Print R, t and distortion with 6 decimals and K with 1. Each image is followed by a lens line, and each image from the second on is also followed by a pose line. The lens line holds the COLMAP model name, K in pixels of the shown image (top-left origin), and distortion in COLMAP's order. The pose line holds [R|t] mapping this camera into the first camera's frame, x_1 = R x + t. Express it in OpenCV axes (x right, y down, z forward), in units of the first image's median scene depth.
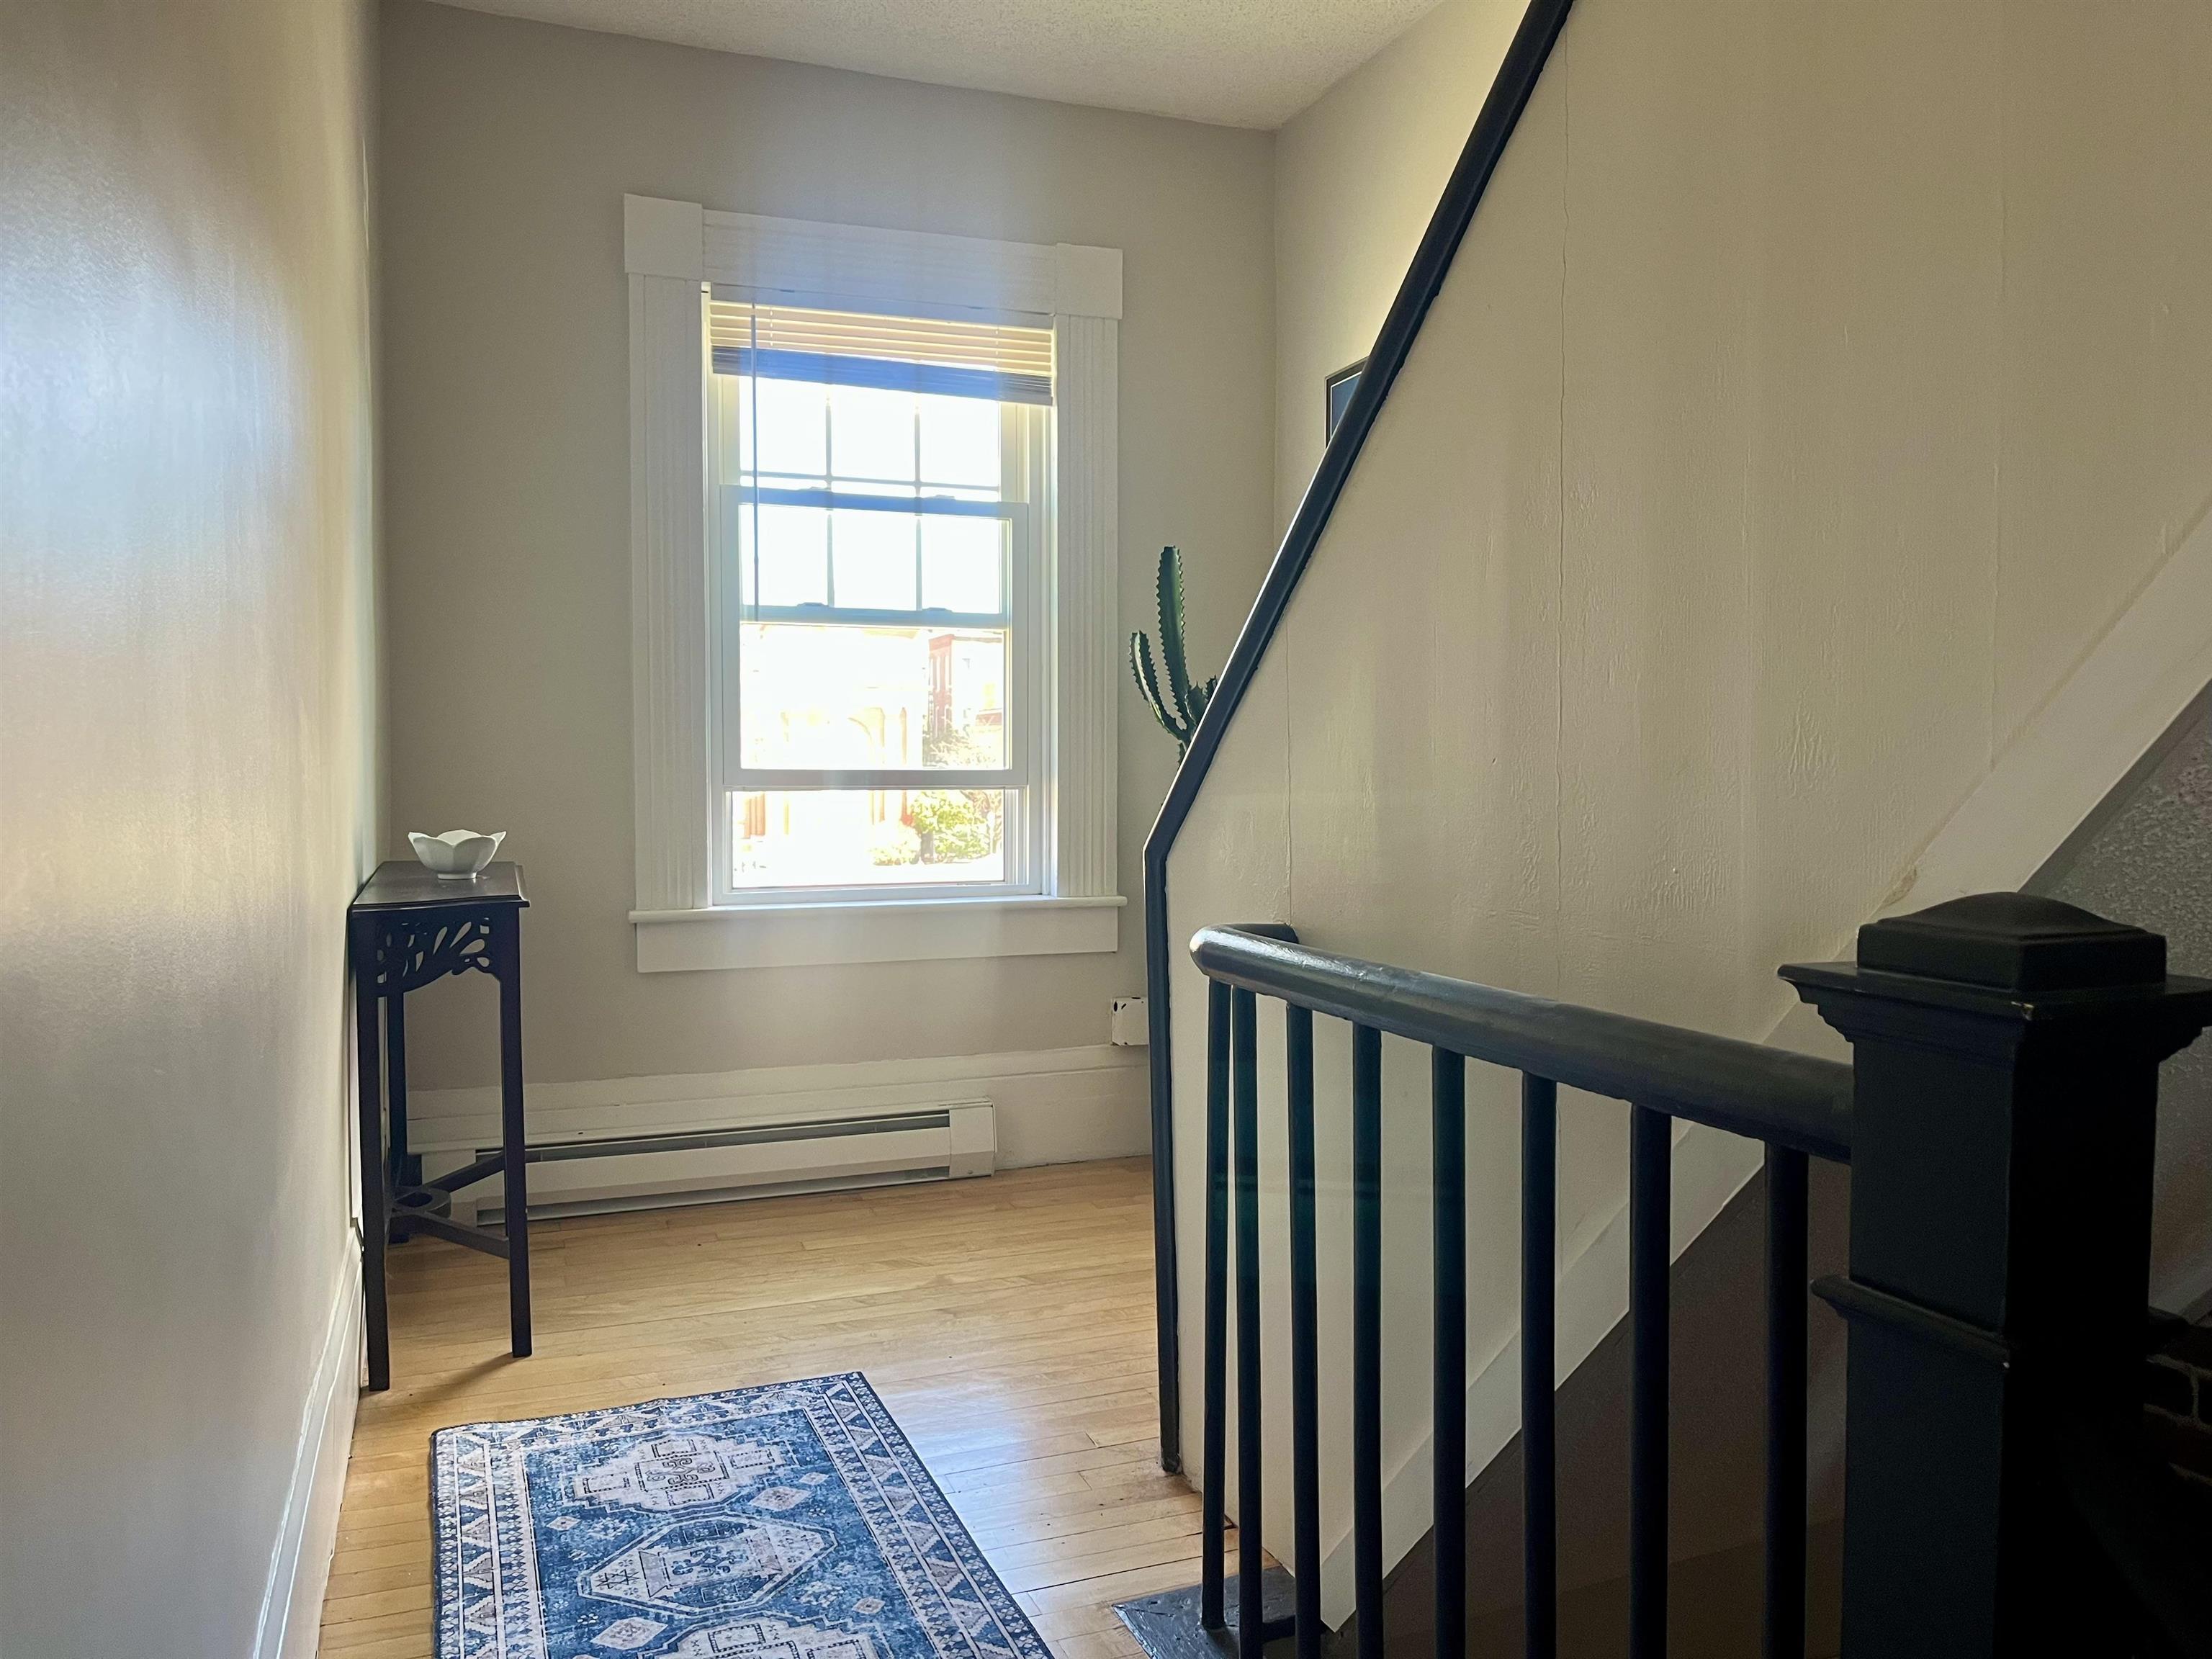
lens RADIAL K [[1707.5, 0, 1109.3], [0, 1707.5, 831.5], [0, 0, 1]] dist [0.054567, -0.000124]
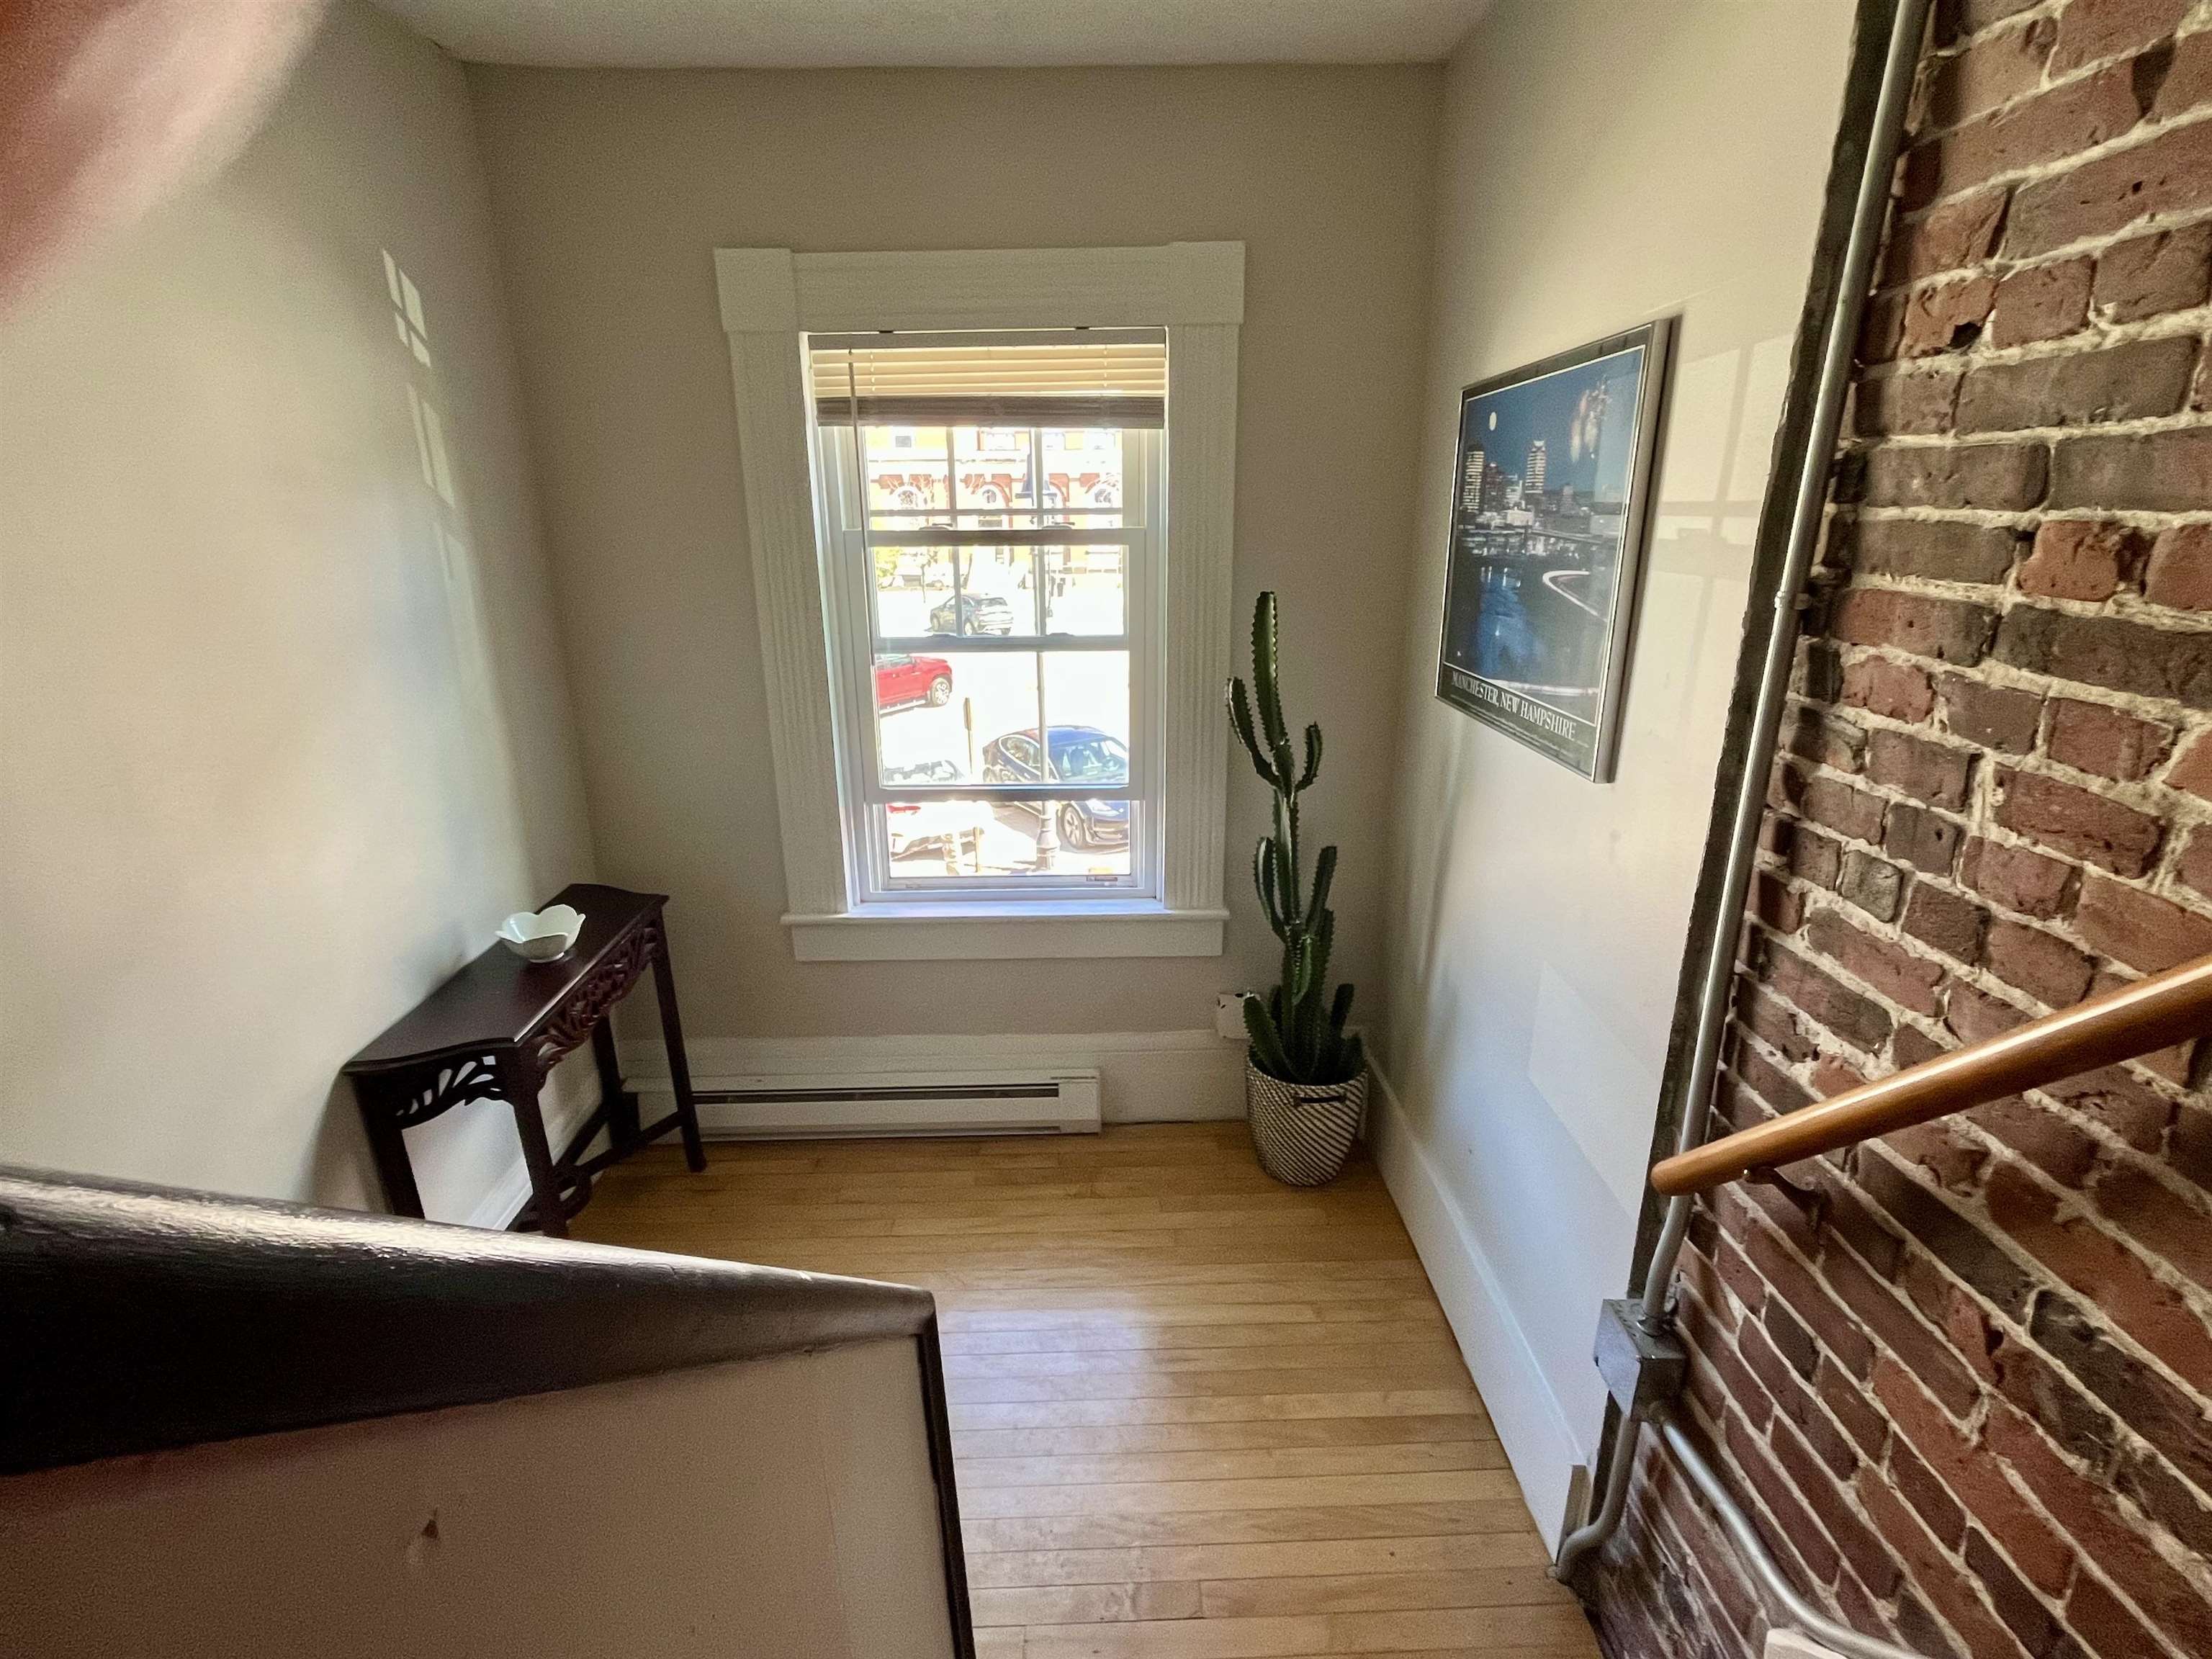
lens RADIAL K [[1041.2, 0, 1105.4], [0, 1041.2, 840.1], [0, 0, 1]] dist [0.001392, -0.000020]
pose [[0.940206, 0.095830, -0.326848, 0.150429], [-0.002750, 0.961709, 0.274057, -0.188479], [0.340596, -0.256771, 0.904468, 0.405441]]
